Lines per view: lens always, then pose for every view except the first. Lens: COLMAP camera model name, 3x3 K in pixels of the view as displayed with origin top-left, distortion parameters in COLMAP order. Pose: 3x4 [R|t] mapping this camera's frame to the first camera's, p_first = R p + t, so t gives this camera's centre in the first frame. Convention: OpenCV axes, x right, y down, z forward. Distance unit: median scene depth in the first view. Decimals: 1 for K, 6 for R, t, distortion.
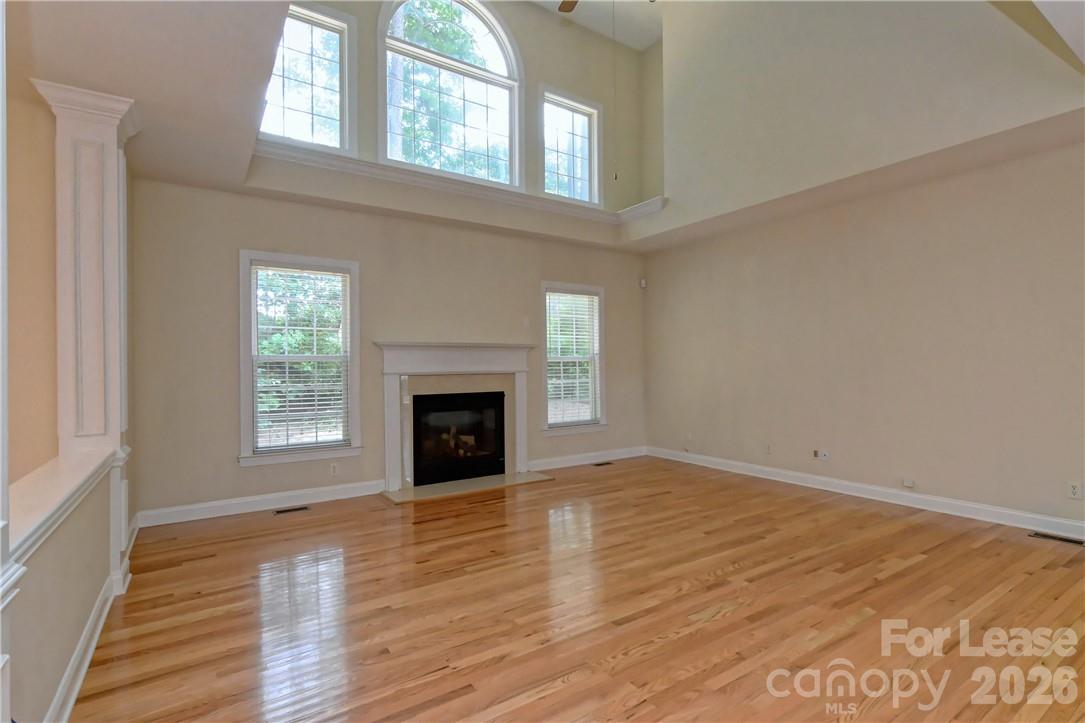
lens RADIAL K [[525.2, 0, 563.8], [0, 525.2, 362.1], [0, 0, 1]] dist [0.002456, 0.000227]
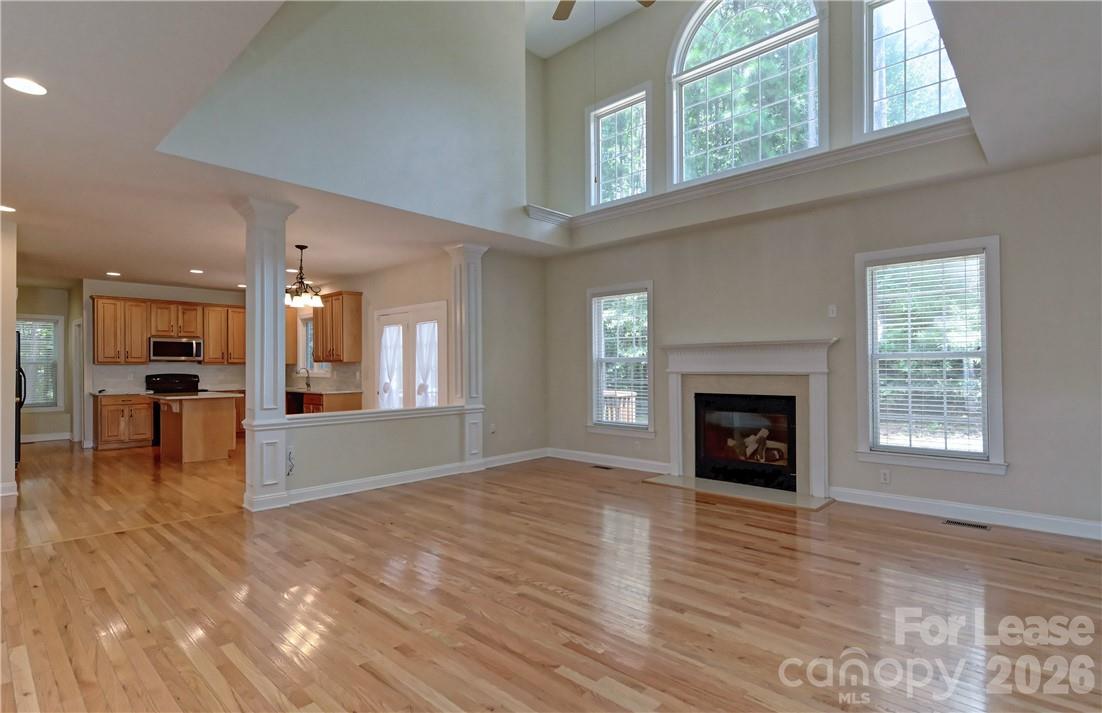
lens RADIAL K [[544.9, 0, 550.6], [0, 544.9, 363.9], [0, 0, 1]] dist [-0.001121, -0.000705]
pose [[0.208200, 0.001172, -0.978086, 0.767653], [0.010474, 0.999939, 0.003428, -0.004193], [0.978030, -0.010958, 0.208175, 0.488149]]
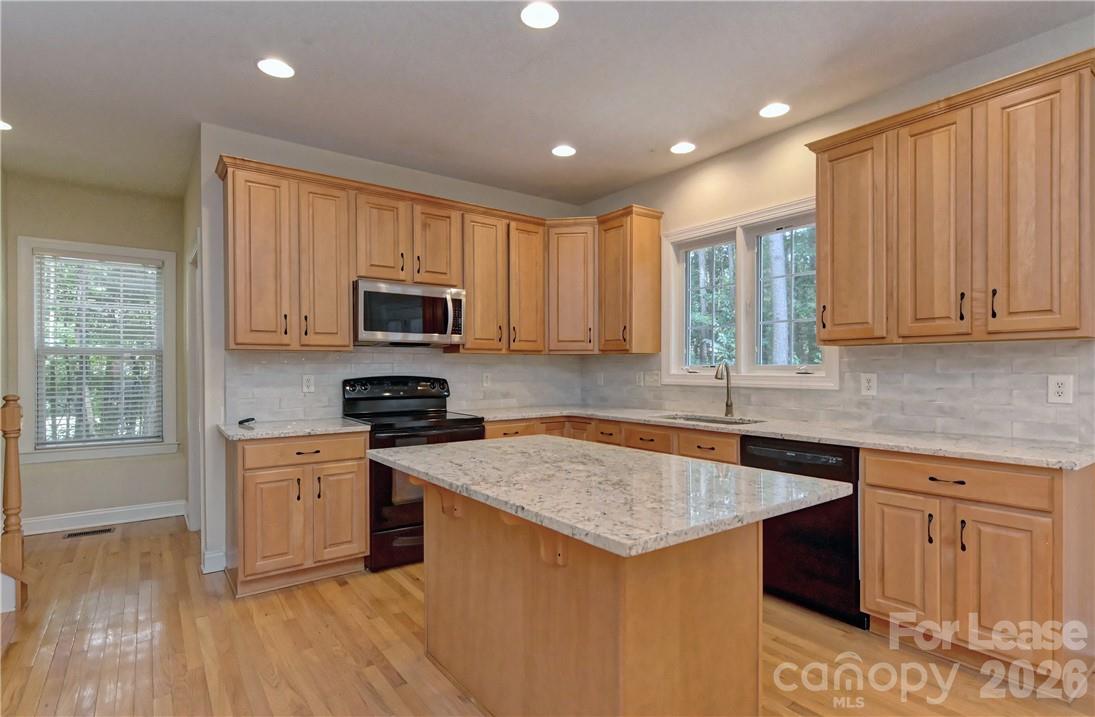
lens RADIAL K [[530.7, 0, 524.6], [0, 530.7, 371.9], [0, 0, 1]] dist [0.003696, -0.000246]
pose [[0.006396, 0.016755, -0.999839, -0.505213], [0.008543, 0.999822, 0.016810, 0.004696], [0.999943, -0.008649, 0.006252, -0.176764]]
